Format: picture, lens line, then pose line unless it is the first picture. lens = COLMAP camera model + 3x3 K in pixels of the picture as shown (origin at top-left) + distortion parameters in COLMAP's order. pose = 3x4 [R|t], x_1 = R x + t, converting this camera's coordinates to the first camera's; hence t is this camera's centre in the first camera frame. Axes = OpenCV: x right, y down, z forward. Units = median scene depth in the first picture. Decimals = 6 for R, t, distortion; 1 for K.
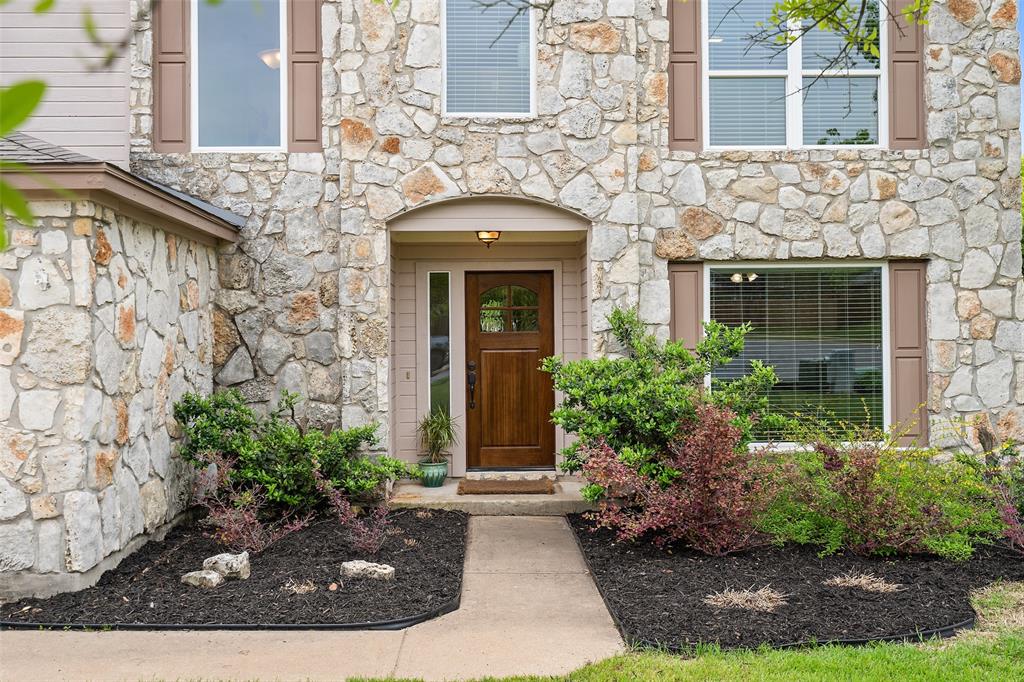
lens RADIAL K [[1033.7, 0, 511.8], [0, 1033.7, 310.4], [0, 0, 1]] dist [0.007601, 0.002235]
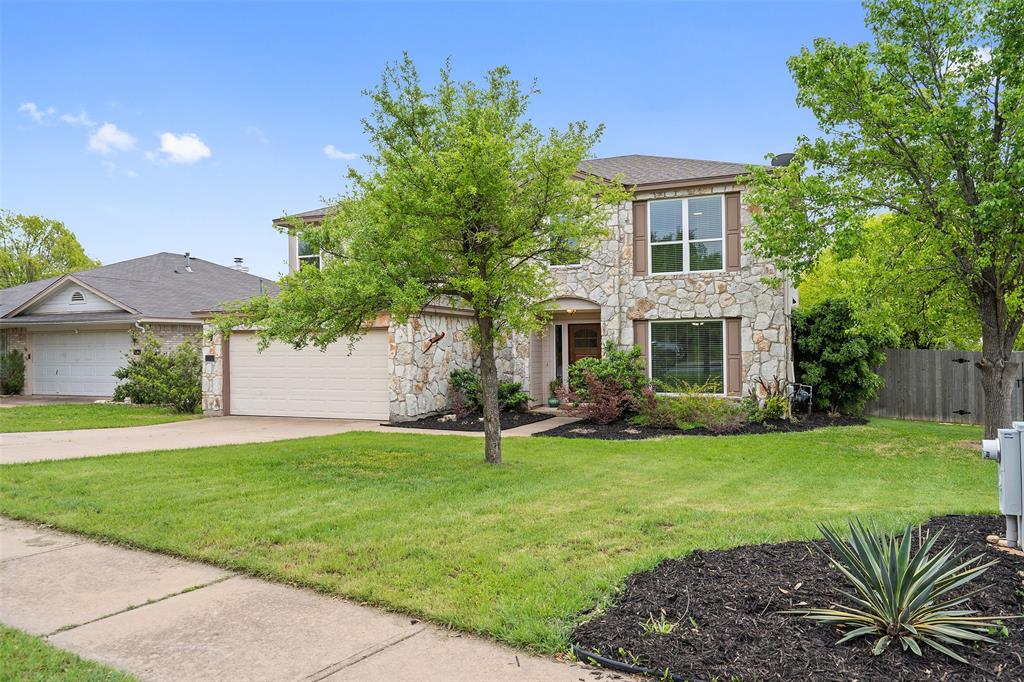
lens RADIAL K [[737.2, 0, 512.0], [0, 737.2, 341.0], [0, 0, 1]] dist [-0.000679, -0.000119]
pose [[0.905752, -0.004605, -0.423782, 0.648344], [0.012719, 0.999786, 0.016321, -0.029916], [0.423616, -0.020173, 0.905617, -0.762193]]
